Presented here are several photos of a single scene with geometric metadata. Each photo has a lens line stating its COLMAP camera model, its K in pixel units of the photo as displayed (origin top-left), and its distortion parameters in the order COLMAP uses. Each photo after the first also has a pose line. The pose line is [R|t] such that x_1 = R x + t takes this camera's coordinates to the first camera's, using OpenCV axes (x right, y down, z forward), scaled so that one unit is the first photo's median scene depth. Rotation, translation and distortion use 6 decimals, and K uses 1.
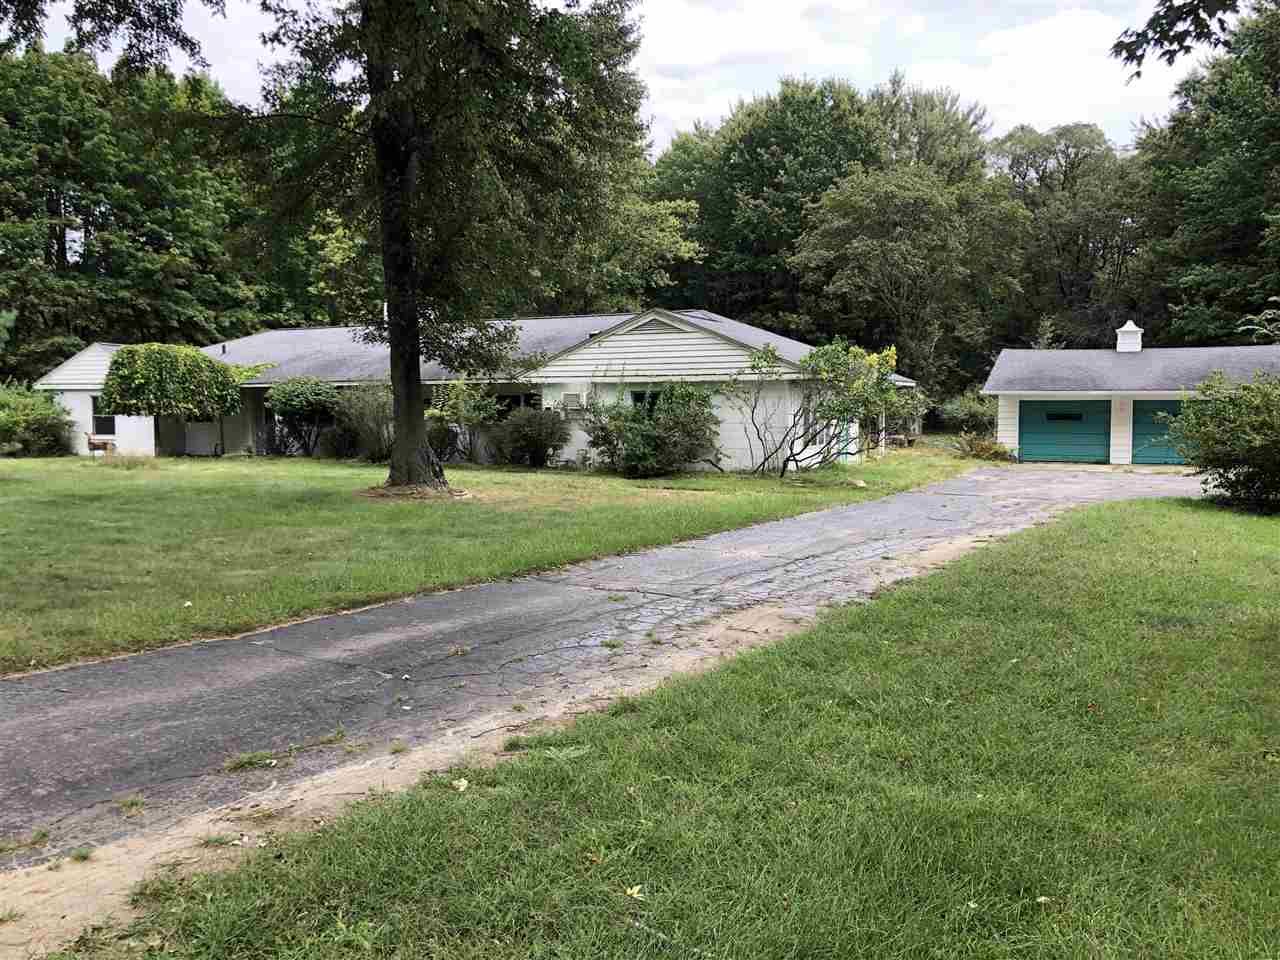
lens RADIAL K [[1041.7, 0, 640.0], [0, 1041.7, 480.0], [0, 0, 1]] dist [0.047329, -0.002171]
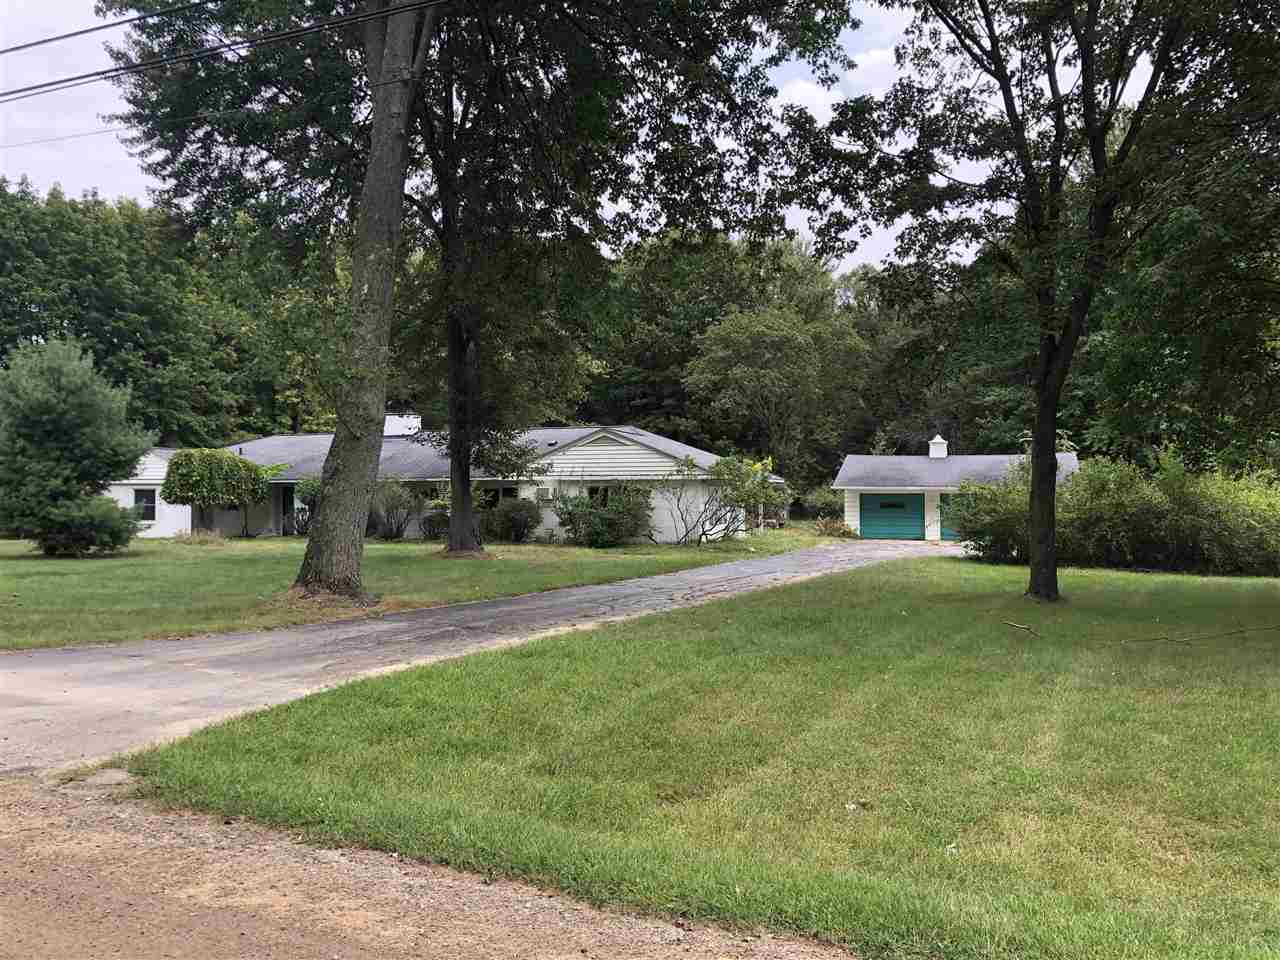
lens RADIAL K [[1044.4, 0, 640.0], [0, 1044.4, 480.0], [0, 0, 1]] dist [0.131410, -0.000585]
pose [[0.992296, 0.003104, 0.123851, -0.089567], [0.007449, 0.996383, -0.084650, 0.020122], [-0.123666, 0.084920, 0.988684, -0.314695]]
